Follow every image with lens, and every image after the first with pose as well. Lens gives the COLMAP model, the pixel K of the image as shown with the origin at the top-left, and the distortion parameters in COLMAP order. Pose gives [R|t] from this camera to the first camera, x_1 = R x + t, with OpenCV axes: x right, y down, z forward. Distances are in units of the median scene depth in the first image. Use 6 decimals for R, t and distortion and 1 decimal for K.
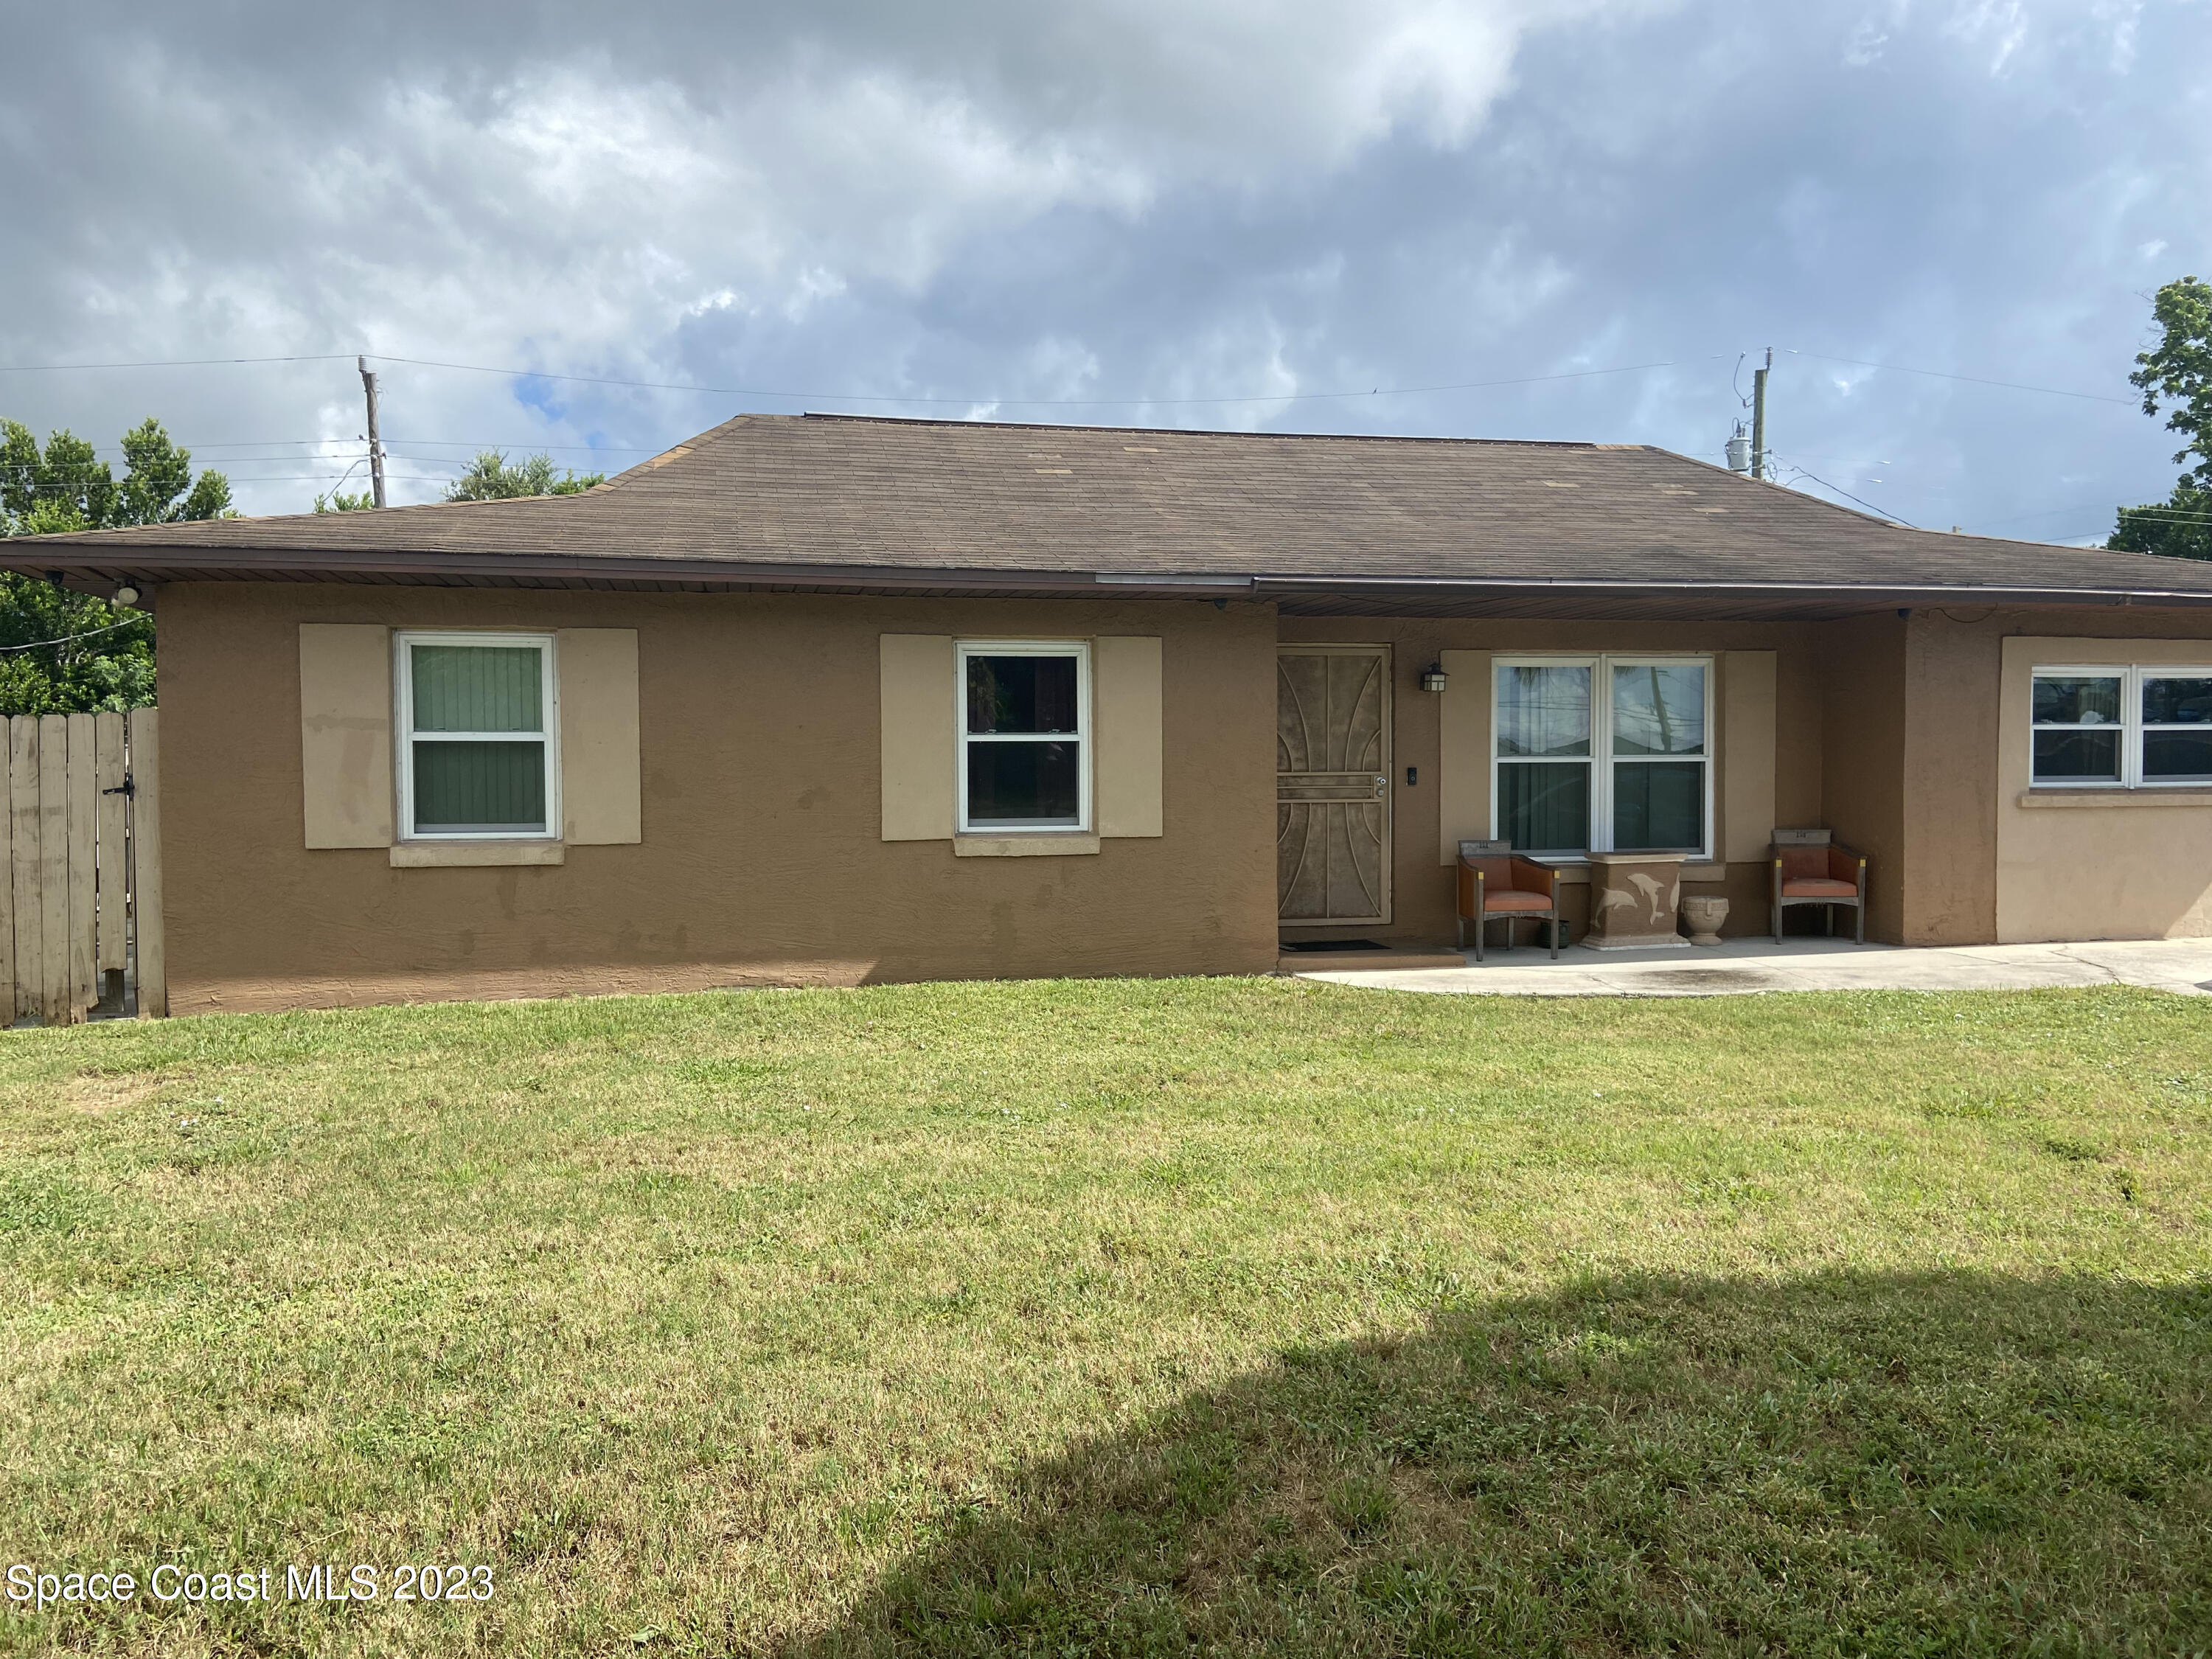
lens RADIAL K [[1603.7, 0, 1101.6], [0, 1603.7, 850.5], [0, 0, 1]] dist [0.044616, -0.003770]
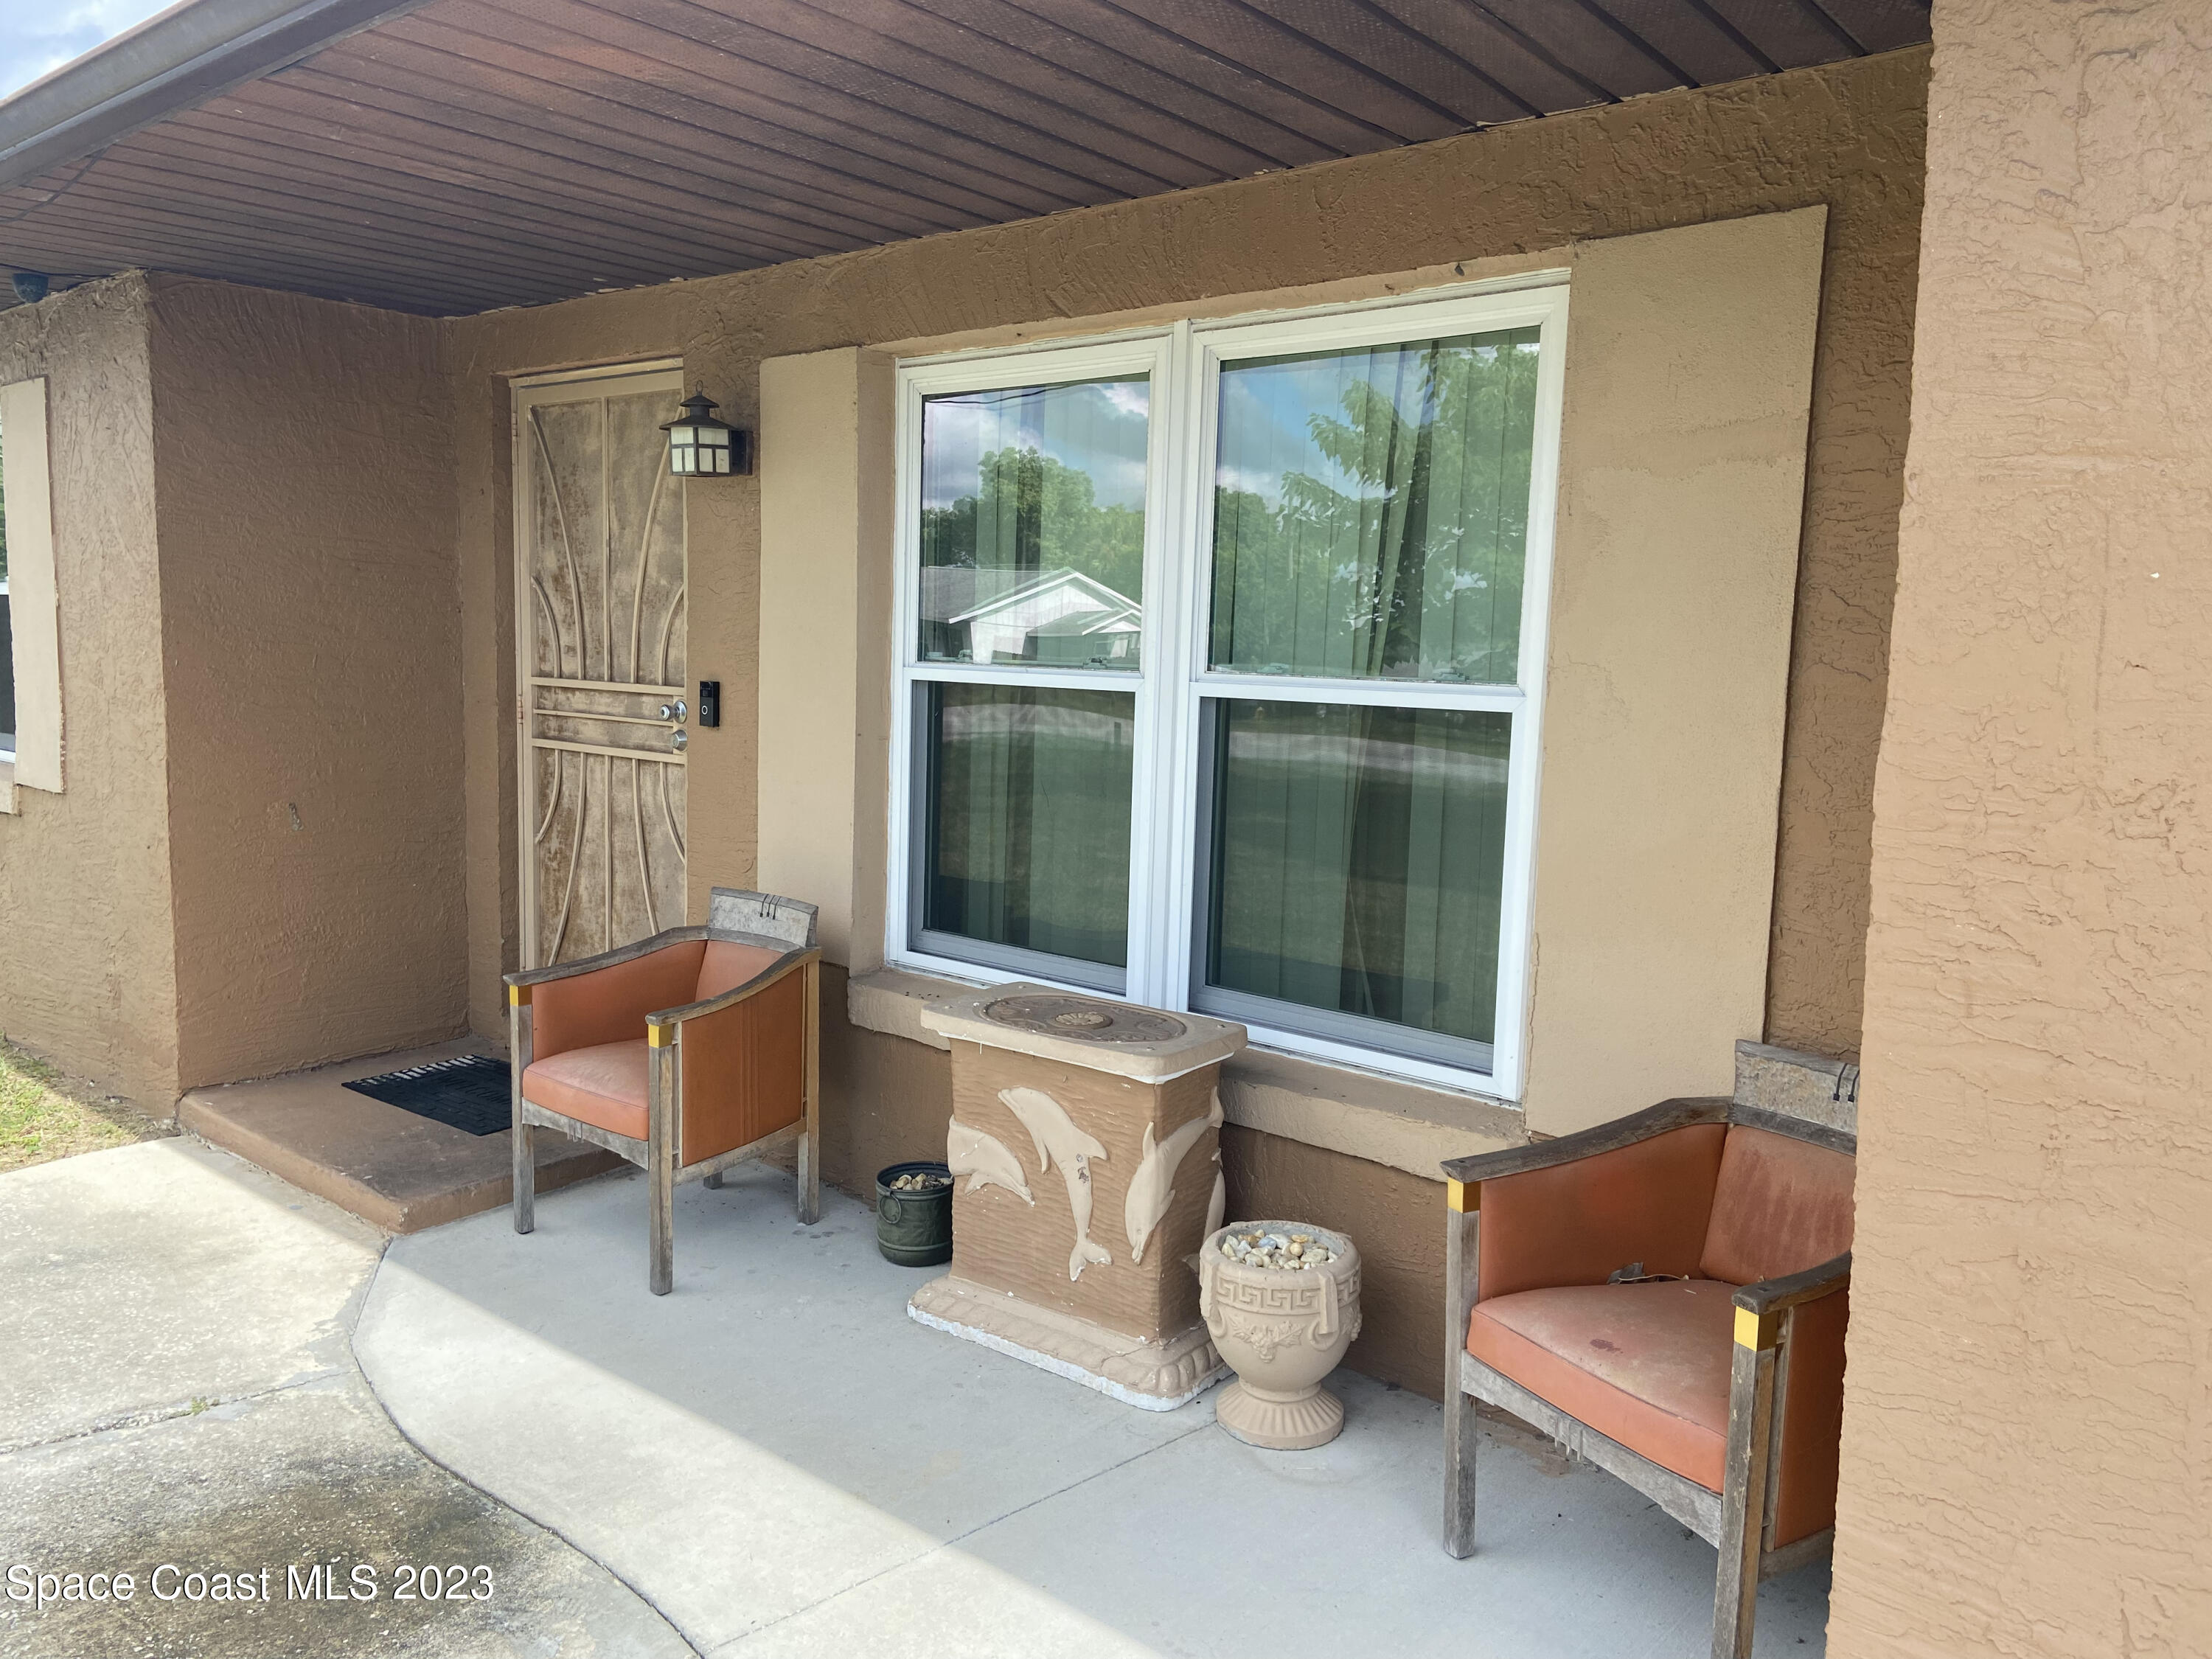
lens RADIAL K [[1685.1, 0, 1106.0], [0, 1685.1, 829.5], [0, 0, 1]] dist [0.104056, -0.127836]
pose [[0.604555, 0.112609, -0.788564, 0.611257], [-0.072189, 0.993629, 0.086550, -0.062316], [0.793286, 0.004601, 0.608832, 0.886938]]
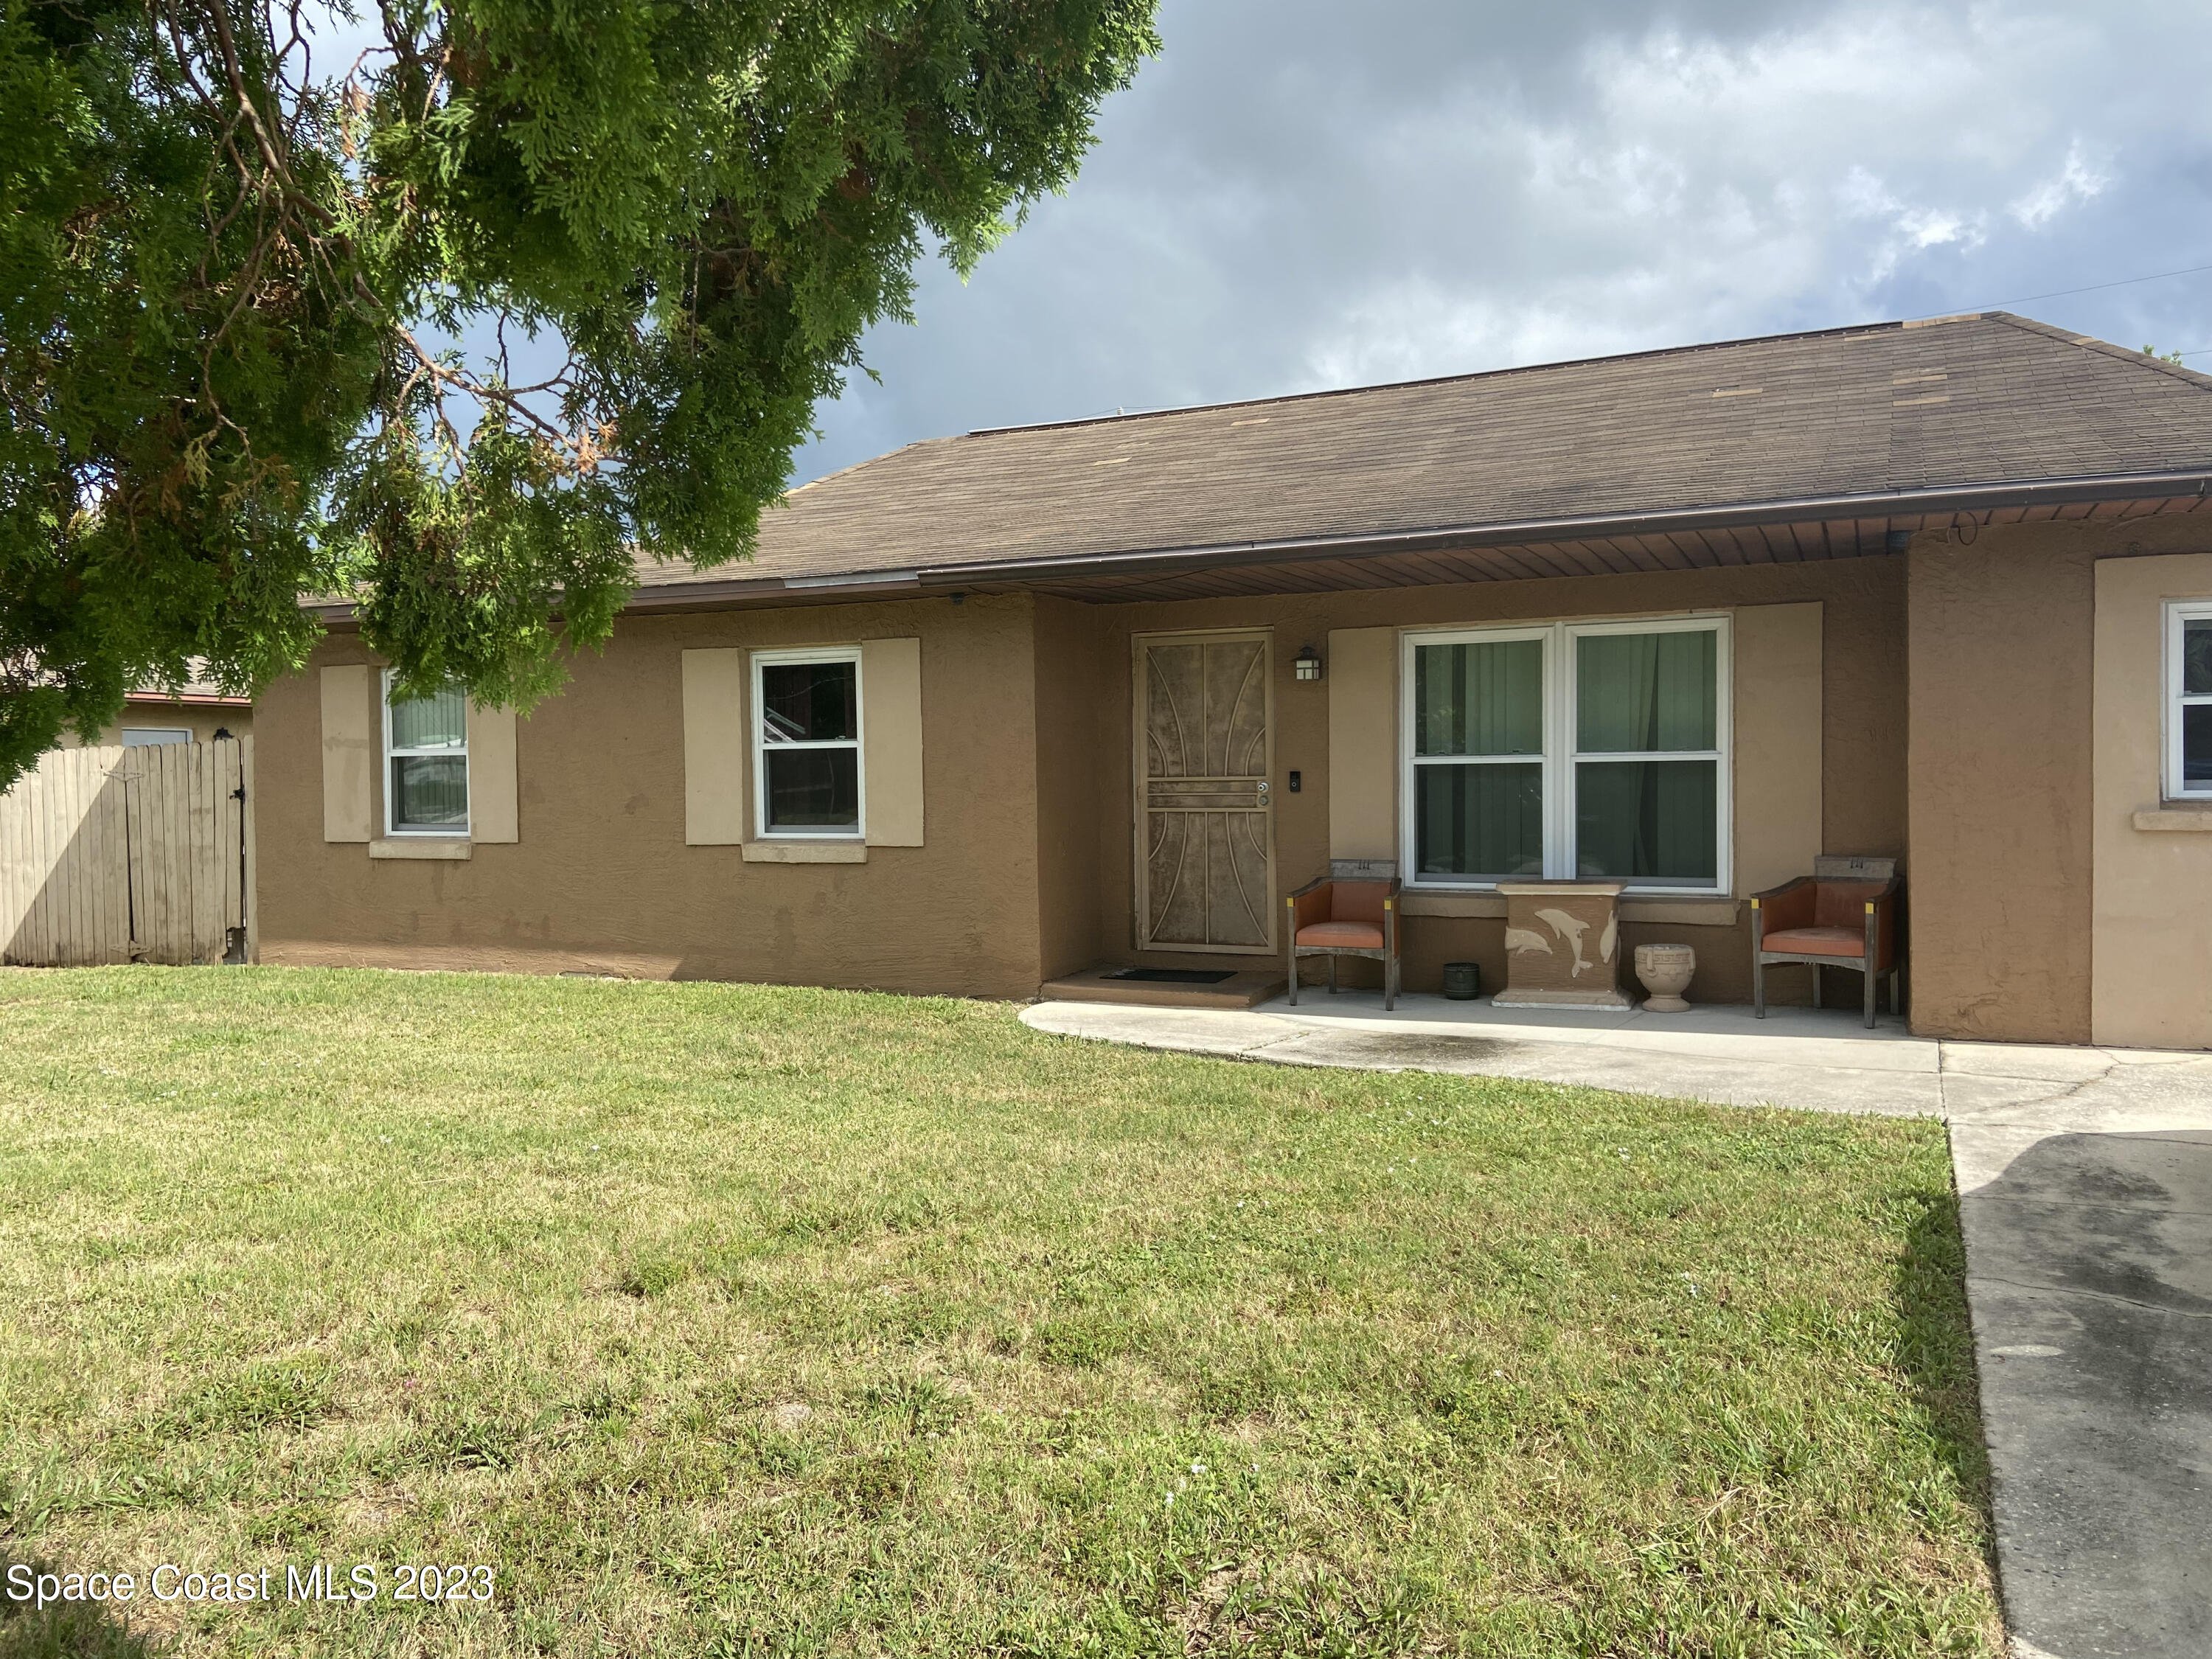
lens RADIAL K [[1685.1, 0, 1106.0], [0, 1685.1, 829.5], [0, 0, 1]] dist [0.104056, -0.127836]
pose [[0.797986, 0.014572, -0.602500, 0.692296], [-0.023802, 0.999690, -0.007346, -0.013155], [0.602206, 0.020203, 0.798085, 0.251422]]
